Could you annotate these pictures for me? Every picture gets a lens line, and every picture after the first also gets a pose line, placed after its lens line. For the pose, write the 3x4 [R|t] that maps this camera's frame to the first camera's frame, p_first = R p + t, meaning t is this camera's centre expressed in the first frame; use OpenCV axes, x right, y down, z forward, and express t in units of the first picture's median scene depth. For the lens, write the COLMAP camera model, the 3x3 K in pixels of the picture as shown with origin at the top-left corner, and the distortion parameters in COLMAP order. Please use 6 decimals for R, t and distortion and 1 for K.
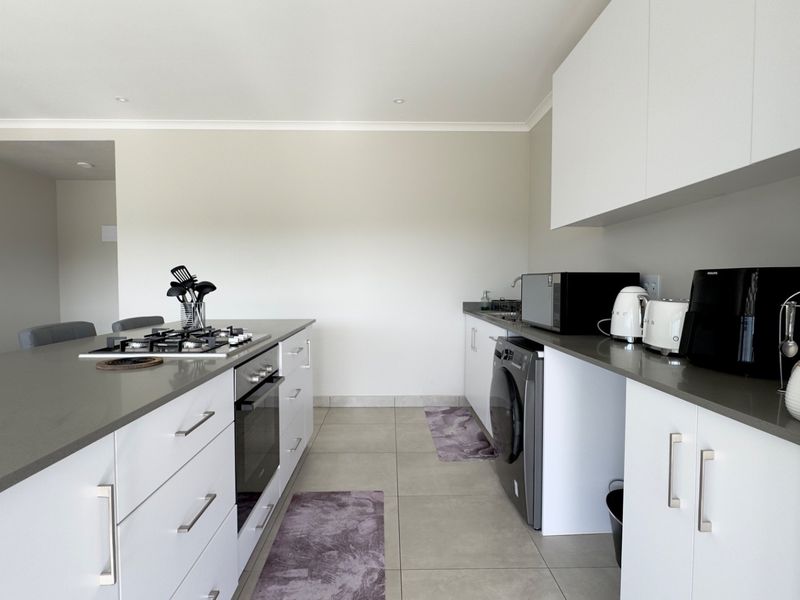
lens RADIAL K [[428.4, 0, 397.9], [0, 428.4, 303.1], [0, 0, 1]] dist [-0.003349, 0.002130]
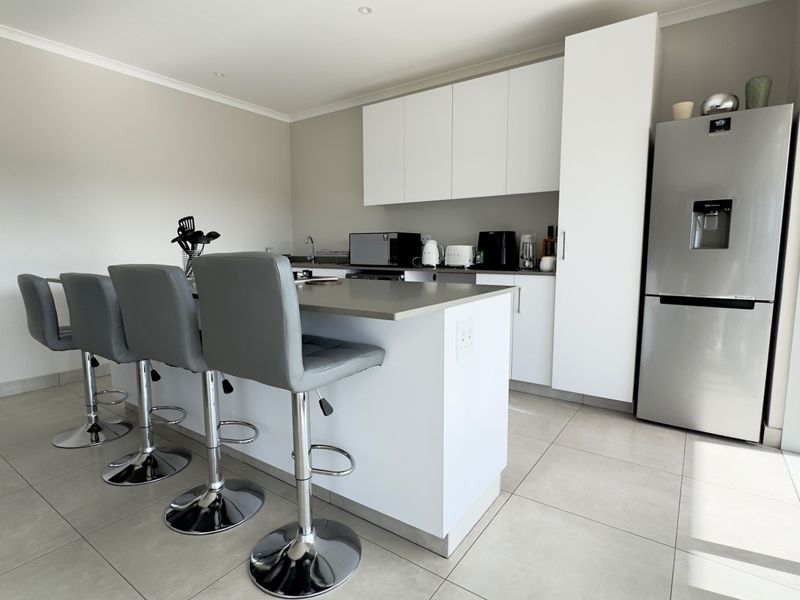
lens RADIAL K [[428.4, 0, 398.8], [0, 428.4, 299.6], [0, 0, 1]] dist [-0.003349, 0.002130]
pose [[0.593614, -0.098541, 0.798694, -1.061919], [0.042369, 0.994925, 0.091261, 0.045610], [-0.803634, -0.020334, 0.594776, -0.080930]]
